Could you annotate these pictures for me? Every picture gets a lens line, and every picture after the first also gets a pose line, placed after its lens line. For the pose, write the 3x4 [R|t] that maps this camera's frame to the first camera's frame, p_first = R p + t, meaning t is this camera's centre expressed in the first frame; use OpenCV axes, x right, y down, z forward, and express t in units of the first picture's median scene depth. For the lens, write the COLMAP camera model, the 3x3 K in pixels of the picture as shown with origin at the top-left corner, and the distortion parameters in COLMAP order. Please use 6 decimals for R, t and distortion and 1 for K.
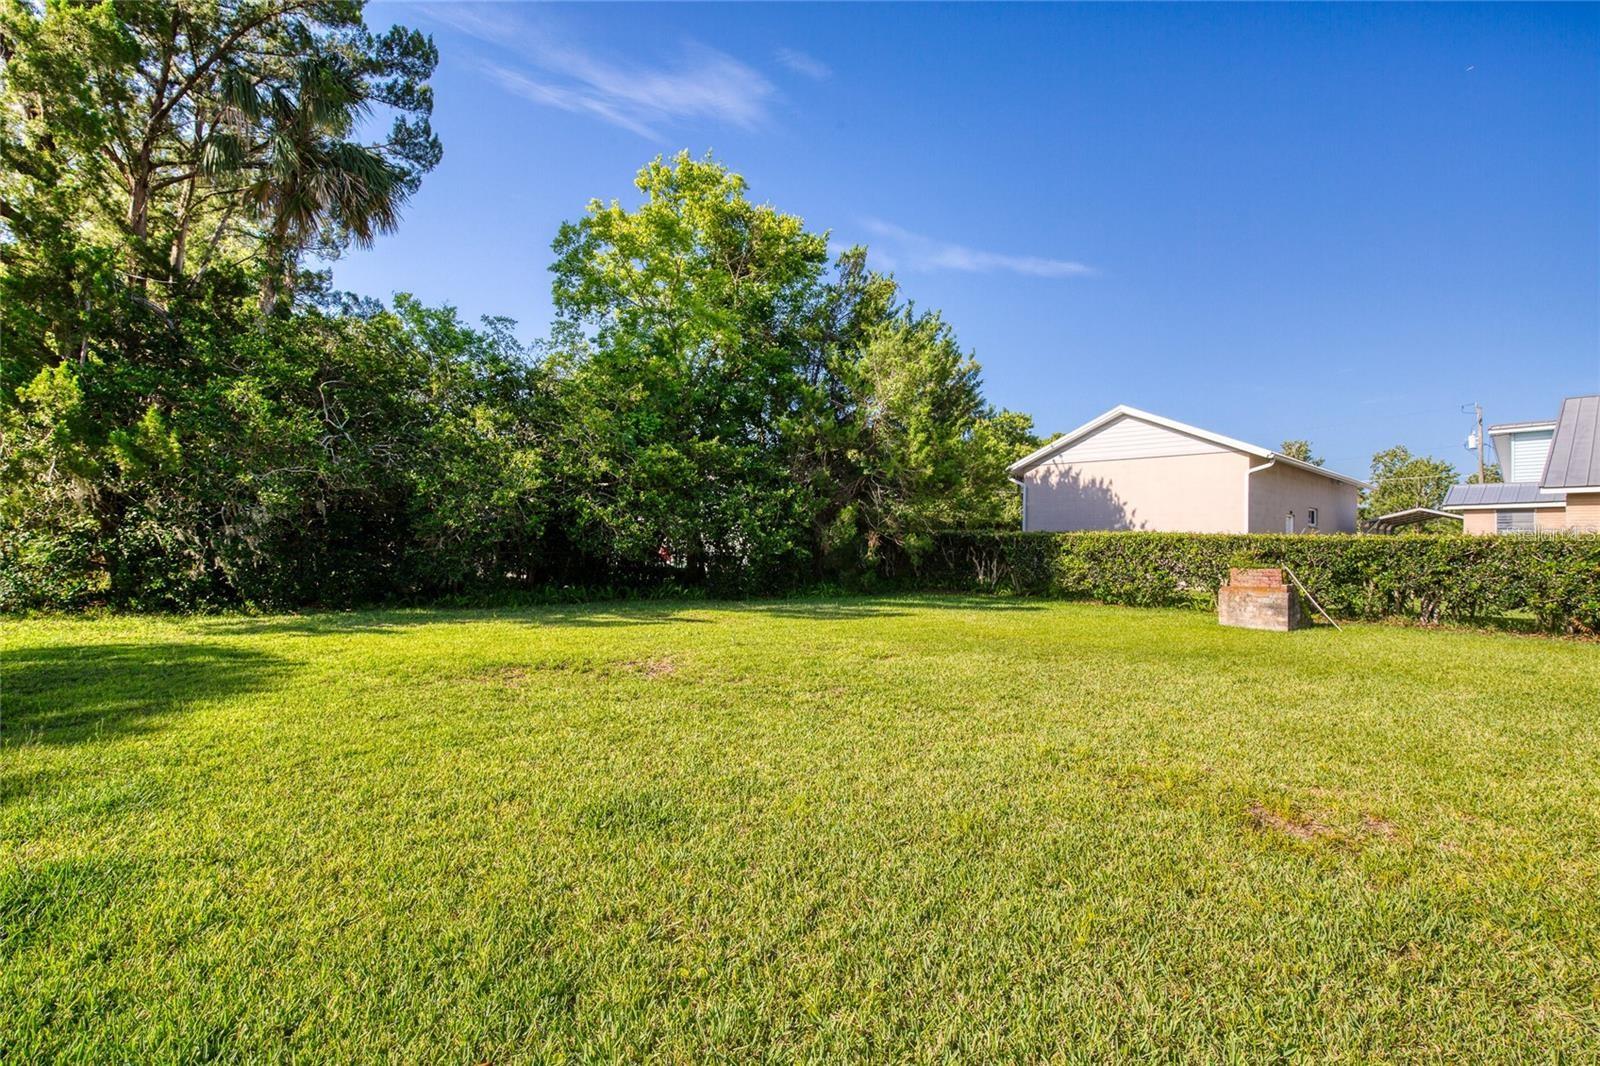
lens RADIAL K [[726.2, 0, 804.4], [0, 726.2, 531.1], [0, 0, 1]] dist [-0.031312, 0.005679]
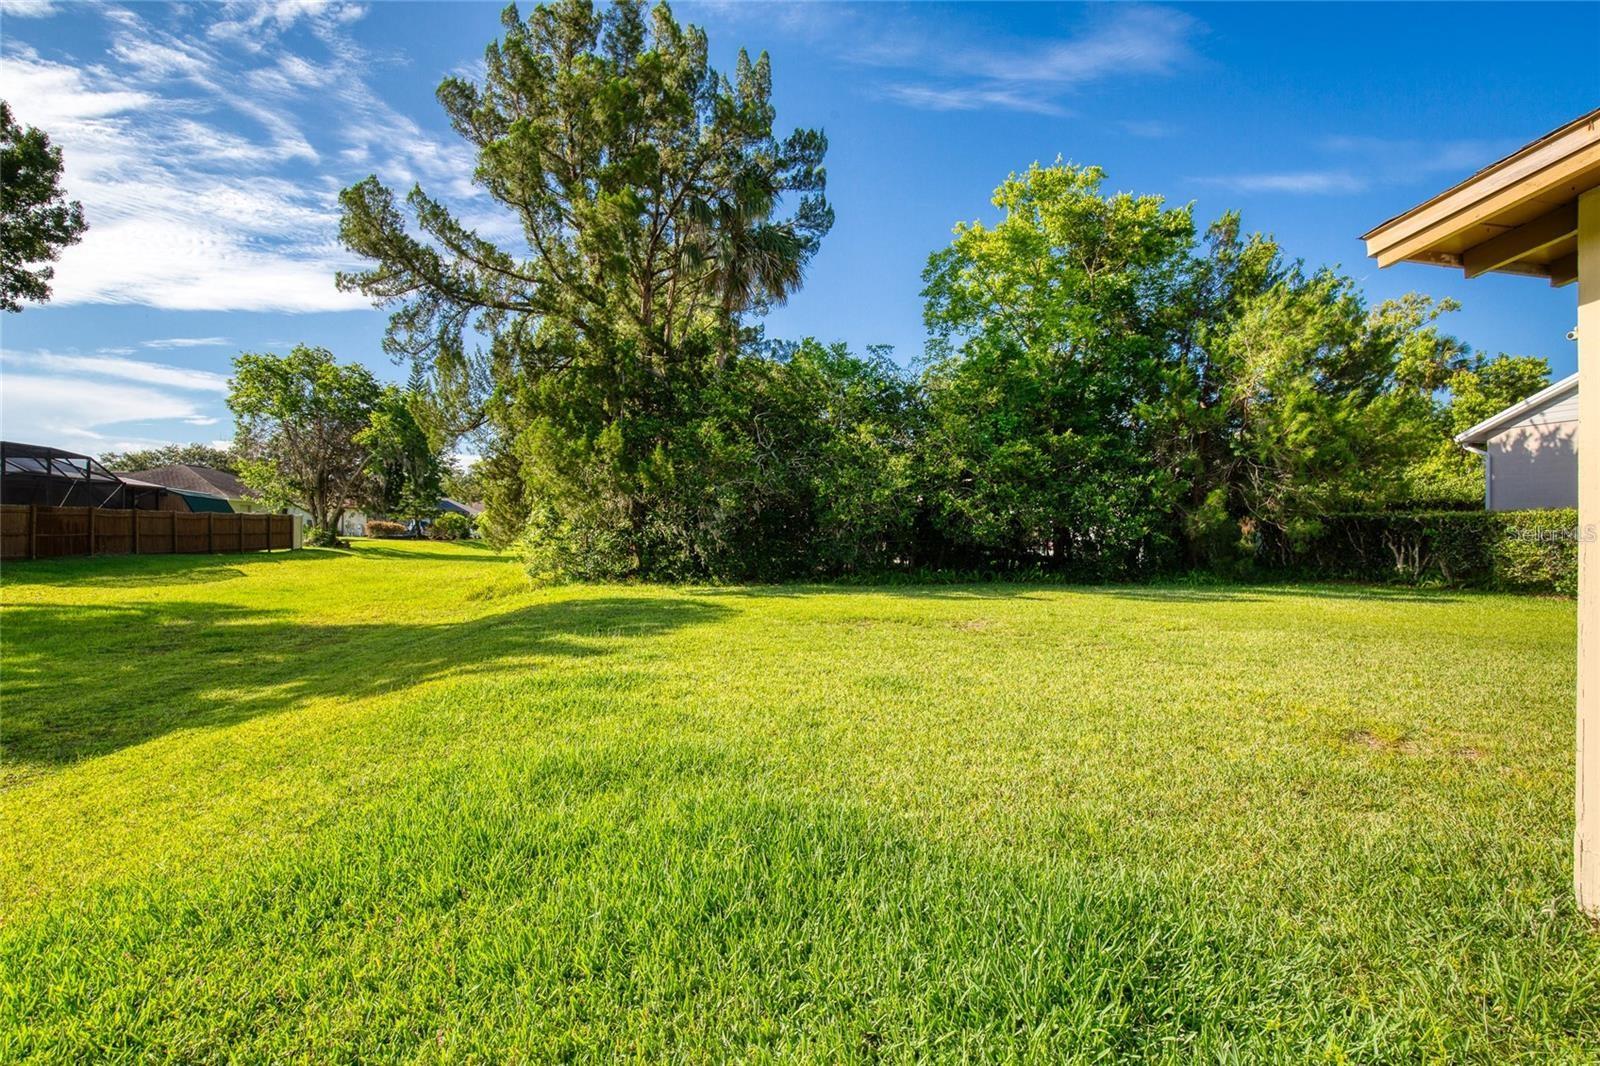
lens RADIAL K [[732.5, 0, 814.5], [0, 732.5, 535.1], [0, 0, 1]] dist [-0.031220, 0.004308]
pose [[0.861484, -0.012777, -0.507624, 0.105161], [0.020774, 0.999733, 0.010090, 0.005453], [0.507360, -0.019238, 0.861520, -0.119863]]
